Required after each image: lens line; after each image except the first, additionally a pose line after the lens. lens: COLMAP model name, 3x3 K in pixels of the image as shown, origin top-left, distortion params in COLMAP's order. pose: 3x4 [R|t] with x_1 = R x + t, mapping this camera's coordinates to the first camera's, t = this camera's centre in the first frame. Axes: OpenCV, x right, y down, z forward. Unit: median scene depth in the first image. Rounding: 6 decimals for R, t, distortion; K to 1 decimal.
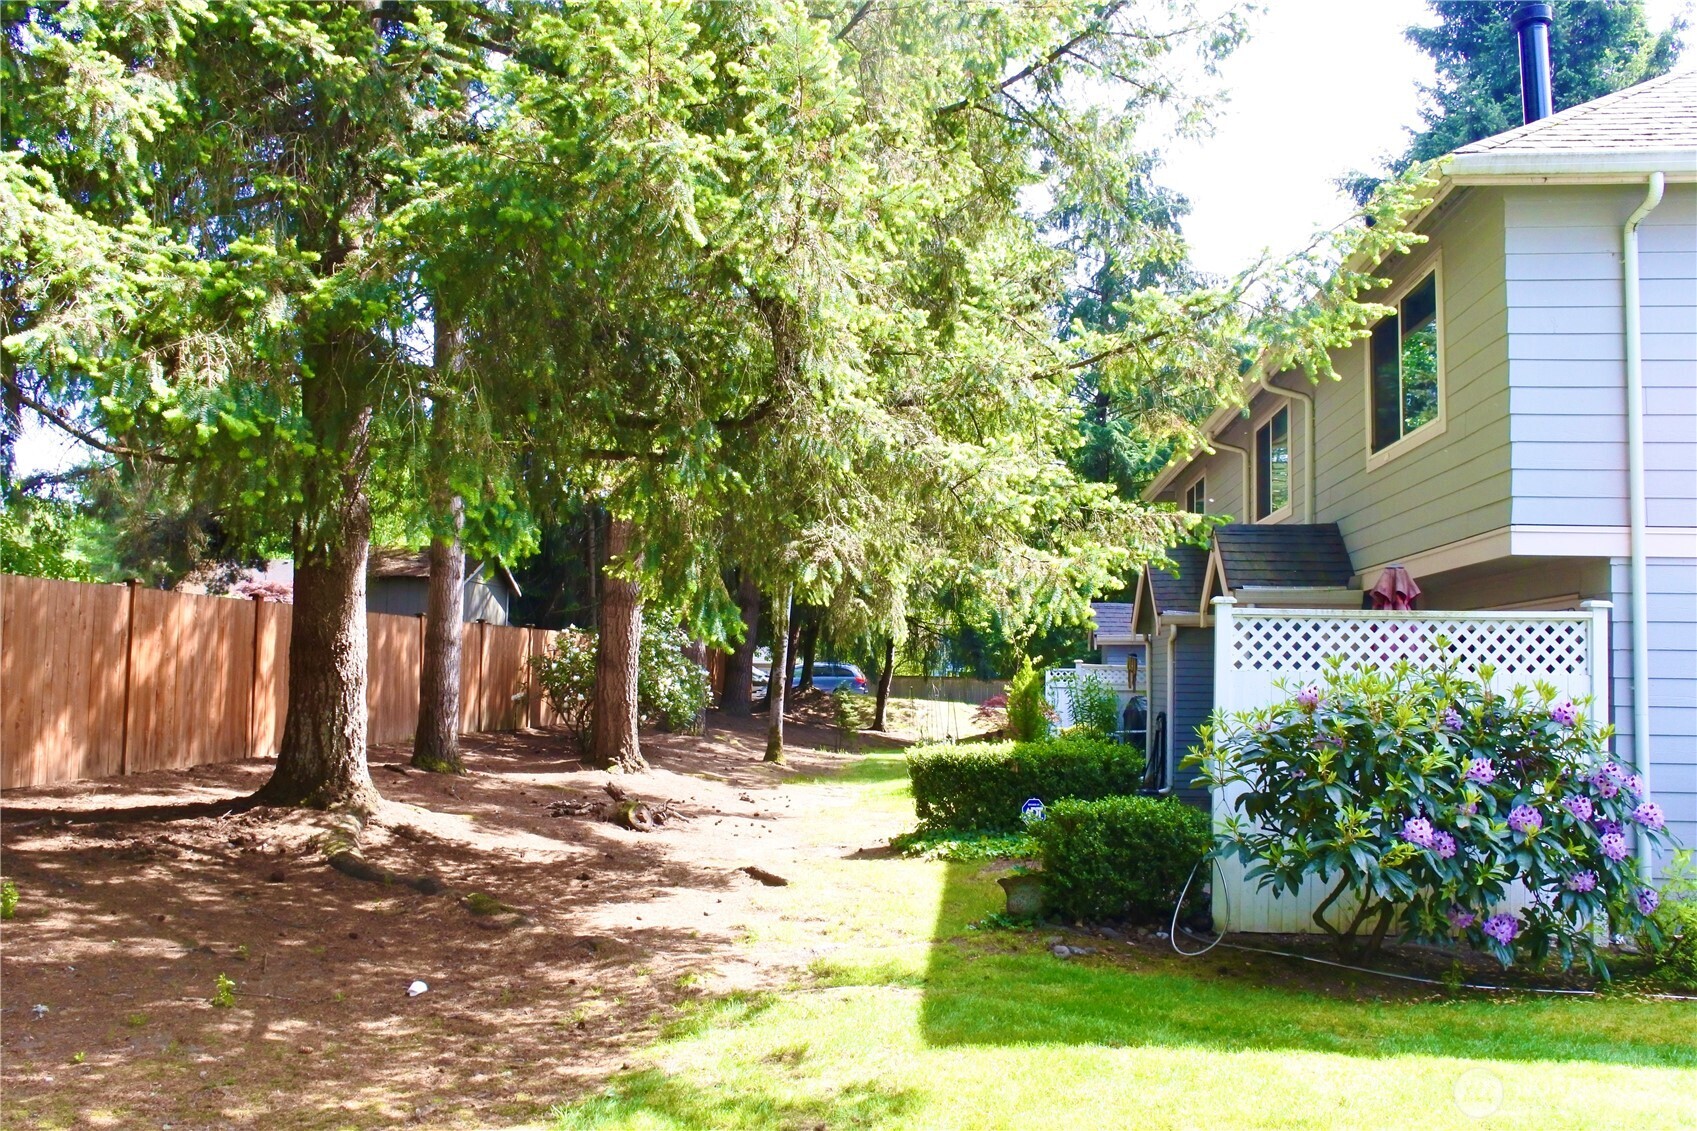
lens RADIAL K [[1356.3, 0, 854.8], [0, 1356.3, 581.5], [0, 0, 1]] dist [-0.092136, 0.075372]
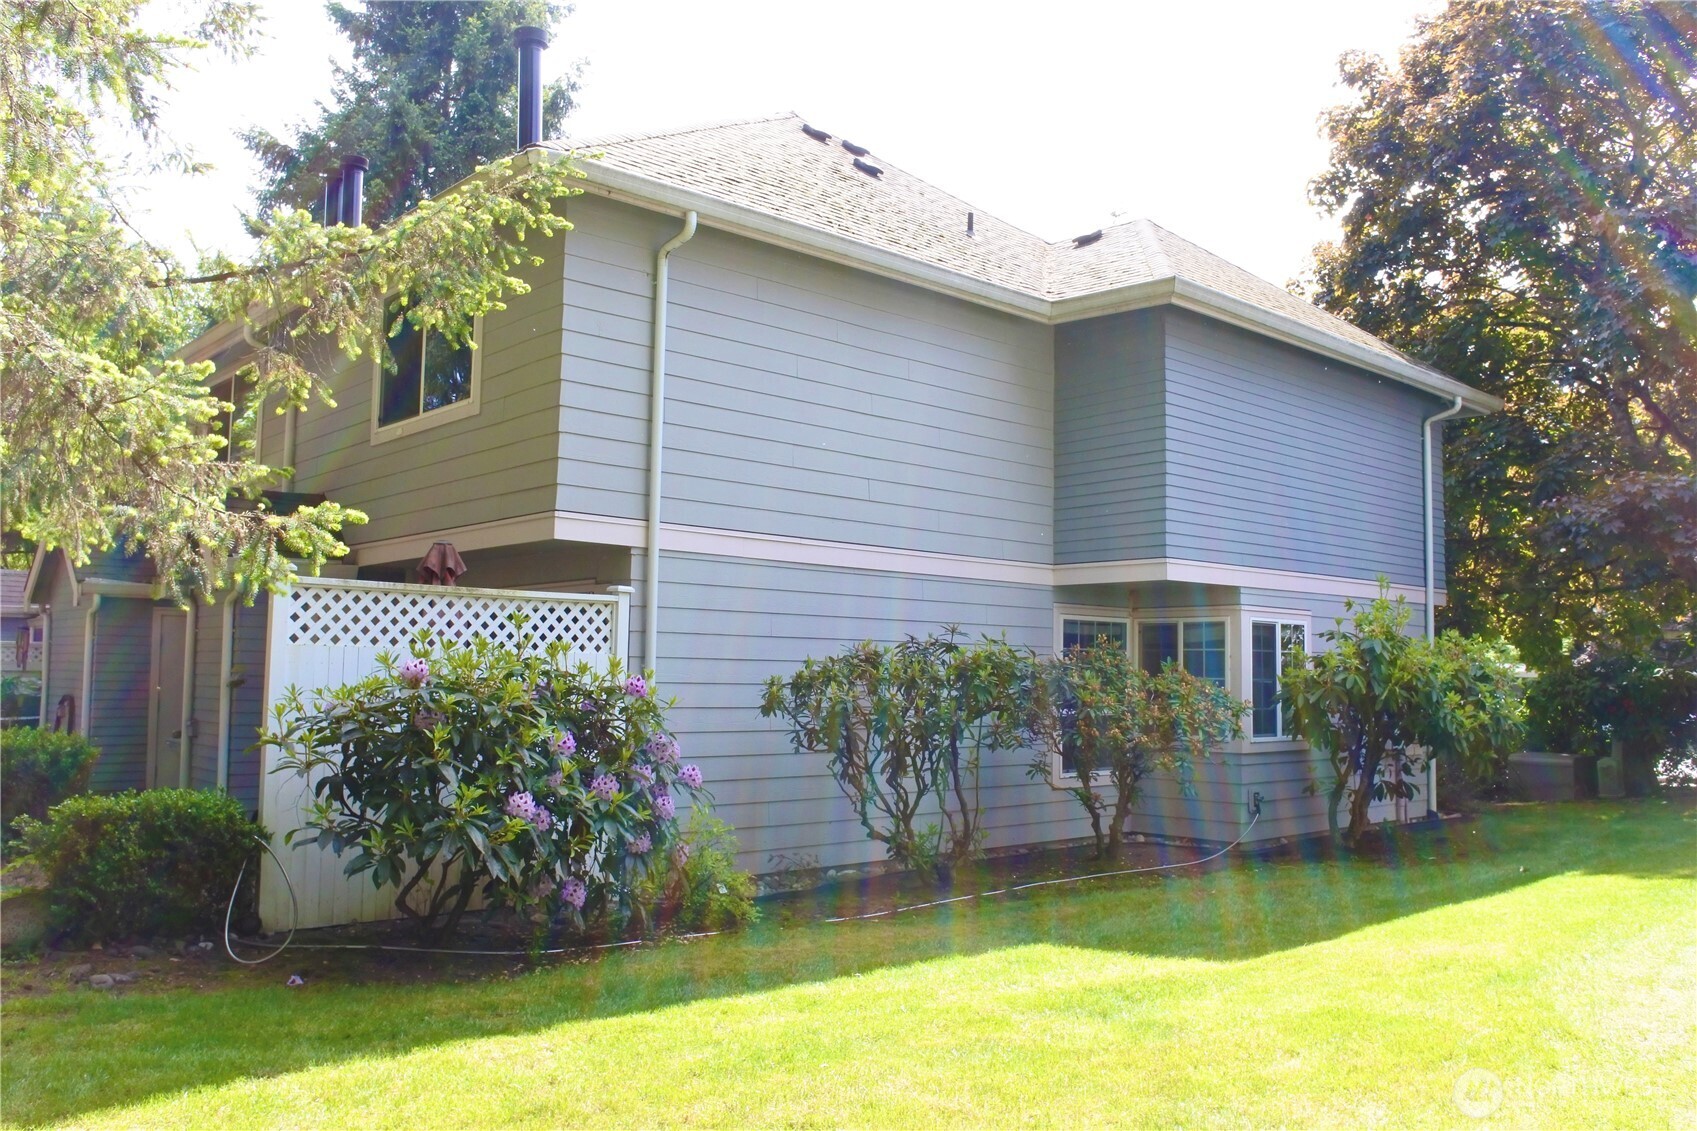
lens RADIAL K [[1356.3, 0, 854.8], [0, 1356.3, 581.5], [0, 0, 1]] dist [-0.092136, 0.075372]
pose [[0.660730, 0.046161, 0.749203, -0.148349], [-0.054990, 0.998402, -0.013019, 0.014573], [-0.748606, -0.032597, 0.662213, 0.117365]]
